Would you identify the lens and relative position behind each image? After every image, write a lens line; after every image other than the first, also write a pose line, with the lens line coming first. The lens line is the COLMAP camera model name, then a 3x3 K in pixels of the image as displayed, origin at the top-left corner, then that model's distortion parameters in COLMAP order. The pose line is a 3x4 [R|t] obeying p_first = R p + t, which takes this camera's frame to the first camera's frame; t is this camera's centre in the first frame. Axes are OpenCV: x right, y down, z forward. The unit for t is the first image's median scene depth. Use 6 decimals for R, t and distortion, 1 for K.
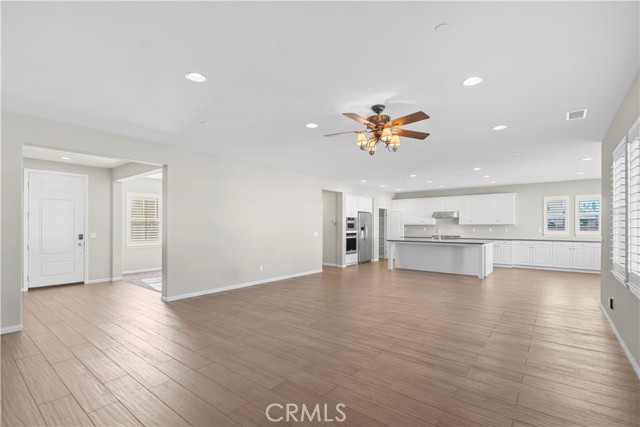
lens RADIAL K [[291.5, 0, 324.4], [0, 291.5, 222.8], [0, 0, 1]] dist [0.007816, 0.000342]
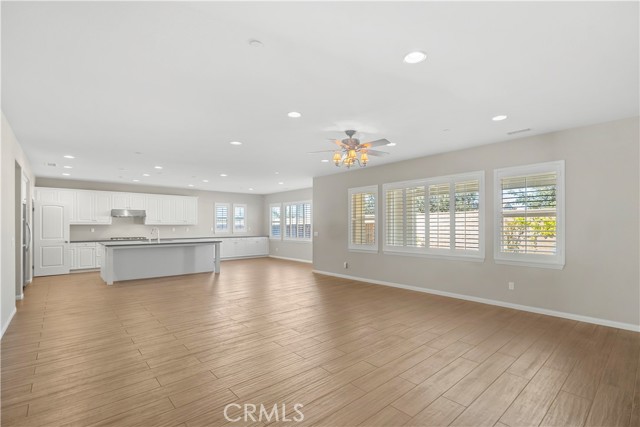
lens RADIAL K [[291.5, 0, 322.1], [0, 291.5, 219.1], [0, 0, 1]] dist [0.007816, 0.000342]
pose [[0.183937, 0.019030, 0.982754, -0.359392], [-0.006894, 0.999813, -0.018070, 0.001485], [-0.982914, -0.003452, 0.184034, 0.293493]]
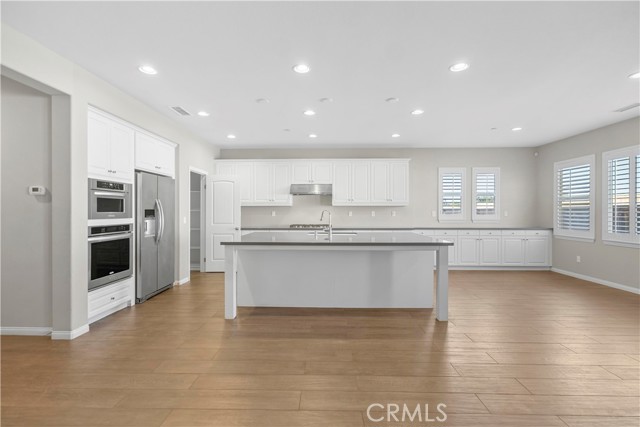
lens RADIAL K [[291.5, 0, 319.8], [0, 291.5, 213.3], [0, 0, 1]] dist [0.007816, 0.000342]
pose [[0.807470, -0.005108, 0.589887, 0.084619], [-0.003689, 0.999899, 0.013708, 0.013957], [-0.589898, -0.013245, 0.807369, 0.546512]]
